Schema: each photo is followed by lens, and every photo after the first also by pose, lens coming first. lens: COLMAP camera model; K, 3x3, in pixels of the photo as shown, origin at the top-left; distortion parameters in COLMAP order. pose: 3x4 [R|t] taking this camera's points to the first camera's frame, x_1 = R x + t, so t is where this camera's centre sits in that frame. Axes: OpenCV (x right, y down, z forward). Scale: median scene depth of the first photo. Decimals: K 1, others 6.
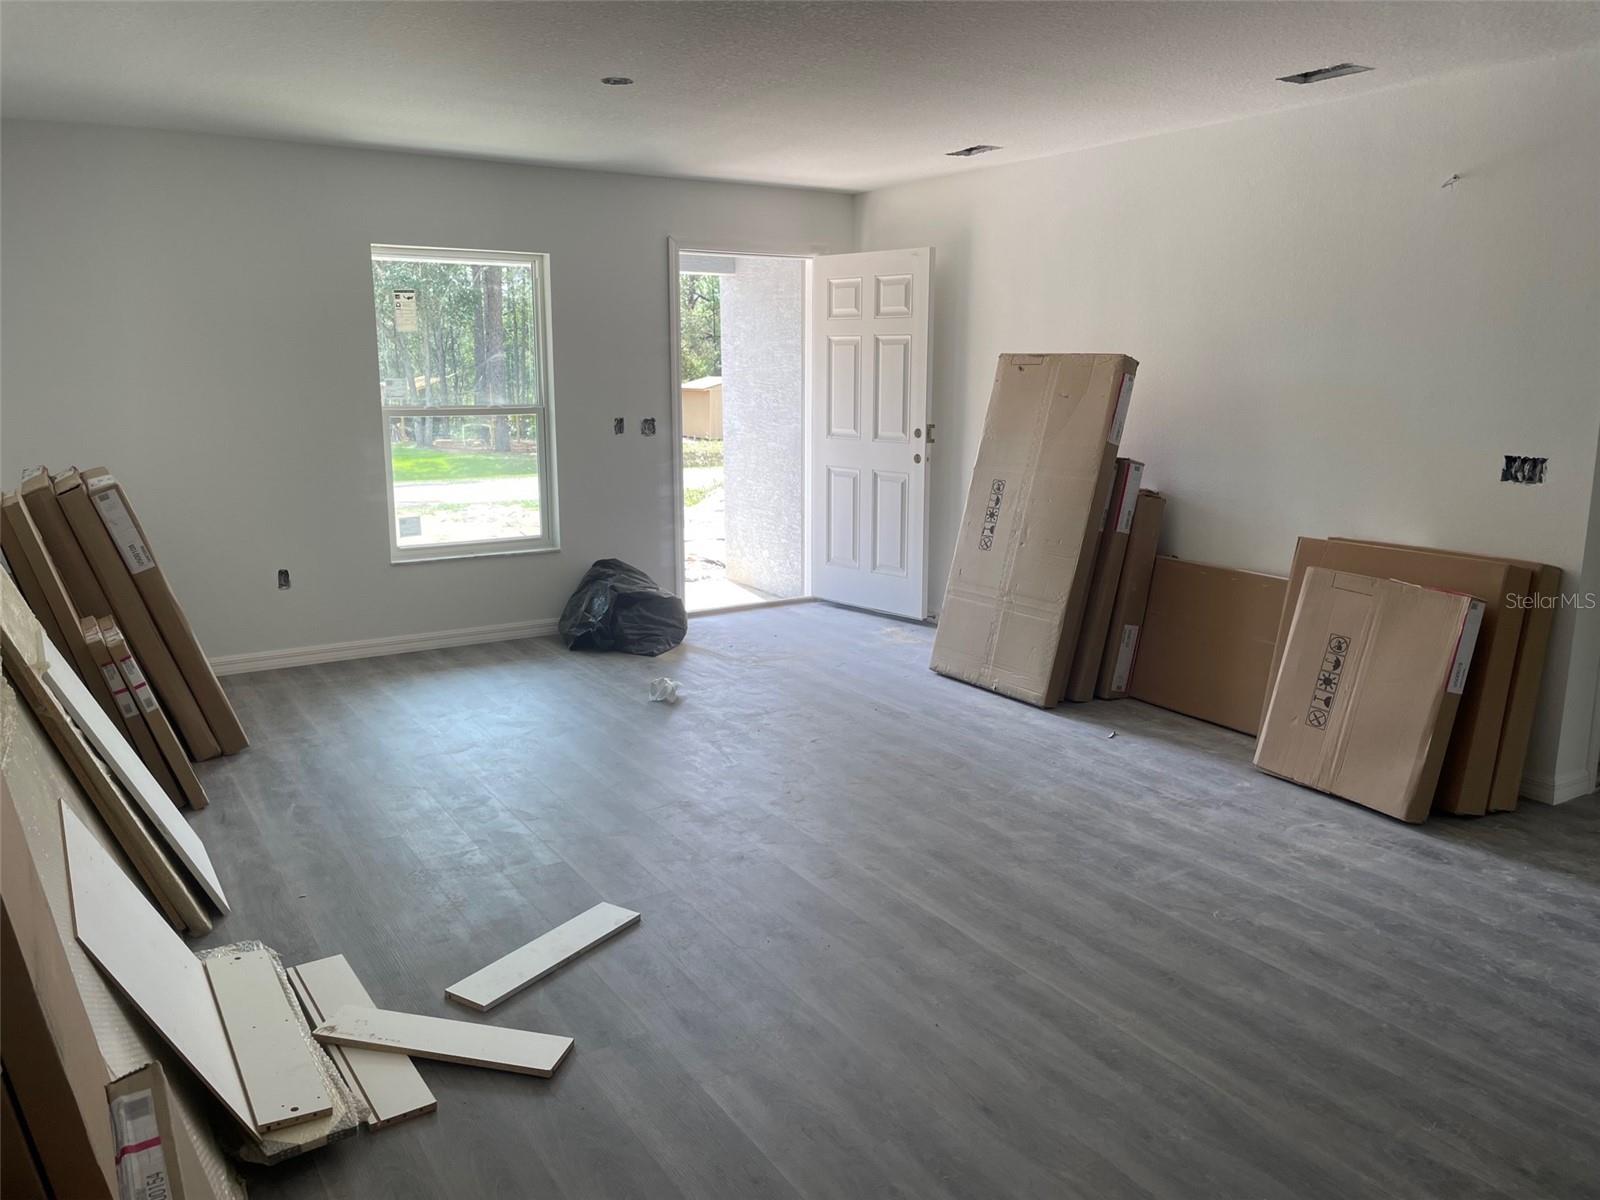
lens RADIAL K [[1191.5, 0, 792.6], [0, 1191.5, 602.6], [0, 0, 1]] dist [0.025319, -0.000661]
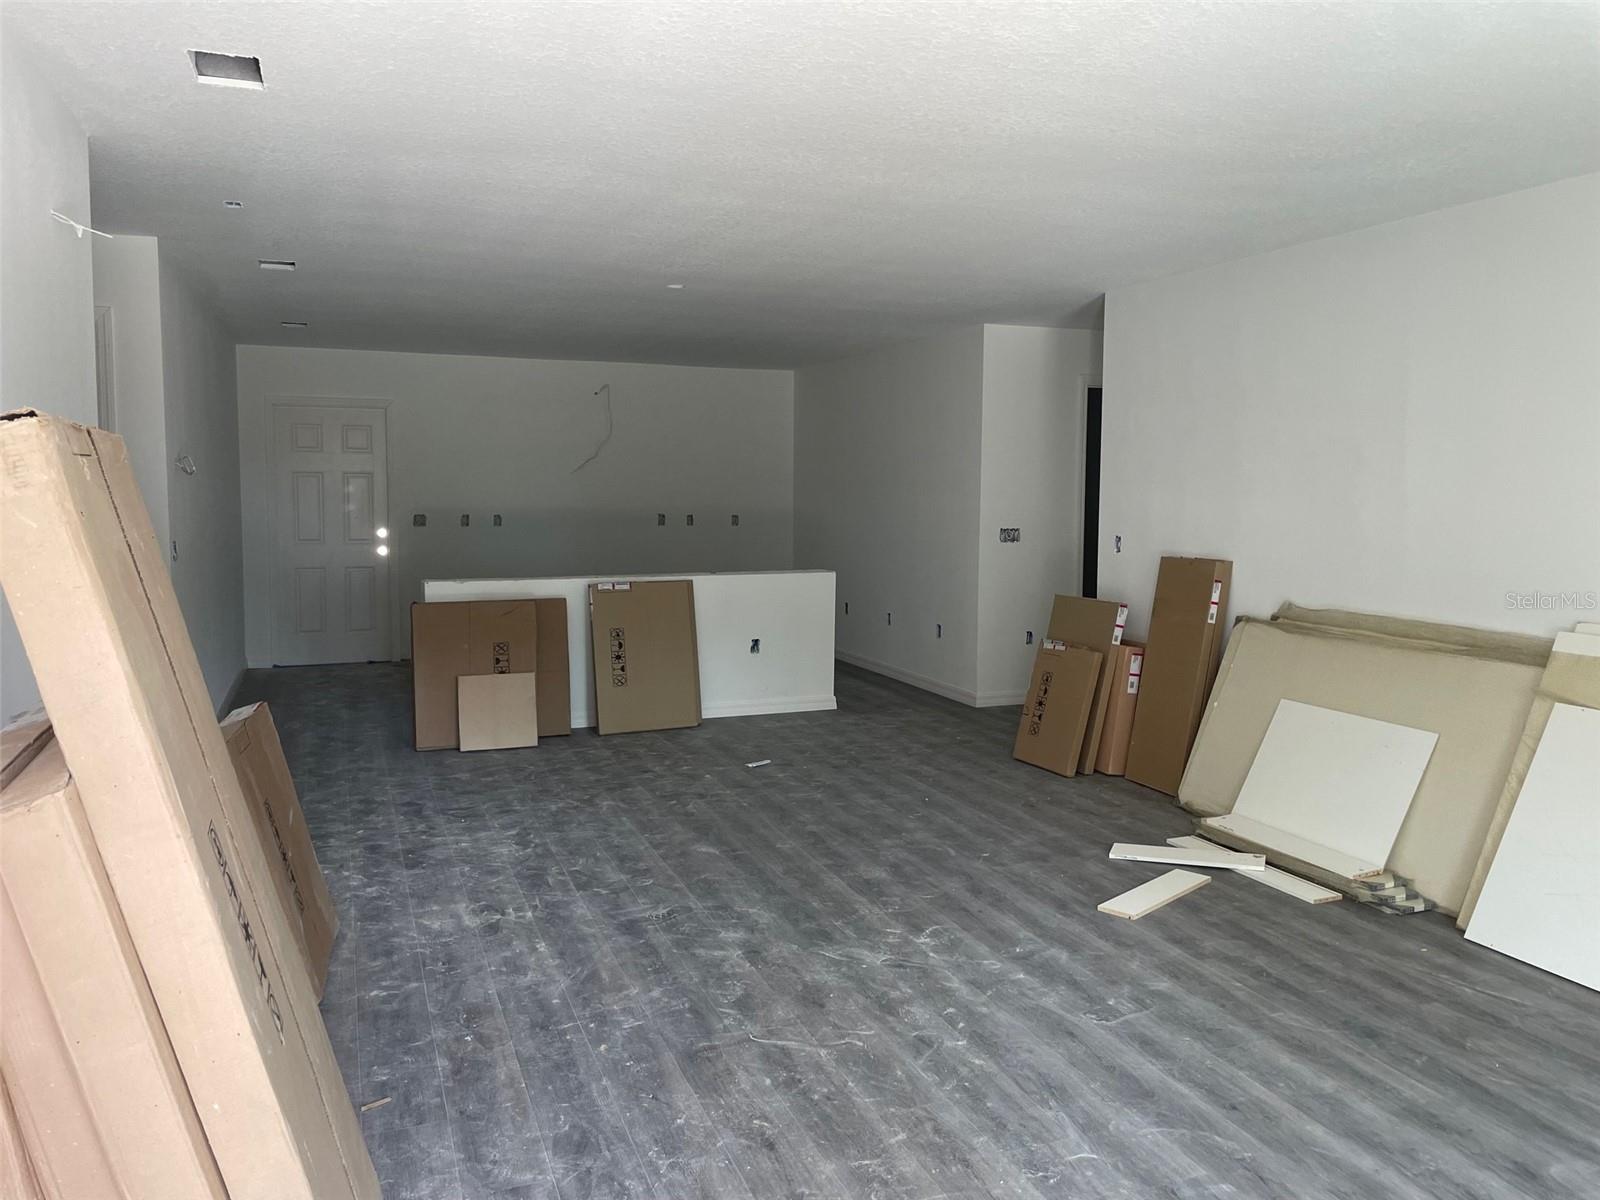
lens RADIAL K [[1211.8, 0, 805.1], [0, 1211.8, 593.5], [0, 0, 1]] dist [0.106691, -0.139513]
pose [[-0.981810, -0.022047, 0.188584, -0.050179], [0.033587, 0.957404, 0.286790, -0.346667], [-0.186874, 0.287908, -0.939248, 1.750911]]
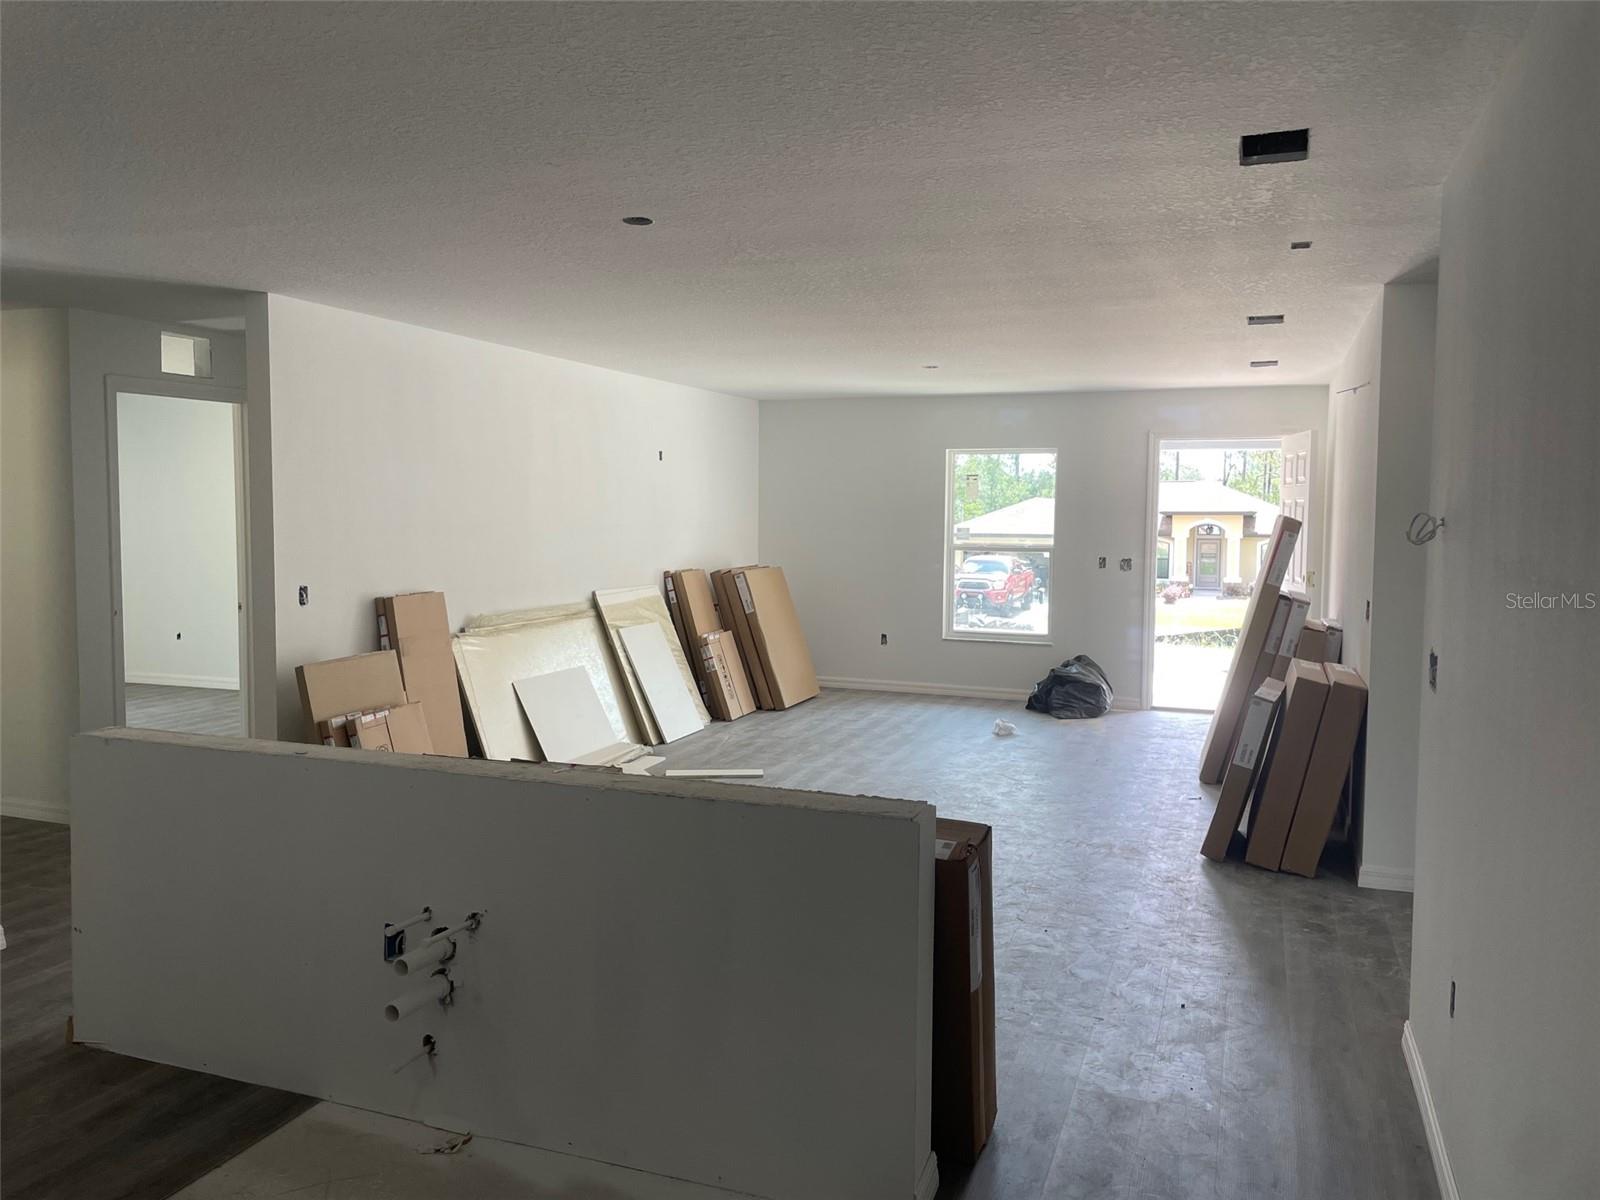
lens RADIAL K [[1234.9, 0, 794.1], [0, 1234.9, 594.4], [0, 0, 1]] dist [0.093392, 0.000227]
pose [[0.589658, 0.060597, -0.805377, 1.287211], [-0.170122, 0.984128, -0.050508, 0.039735], [0.789533, 0.166795, 0.590607, -0.239796]]
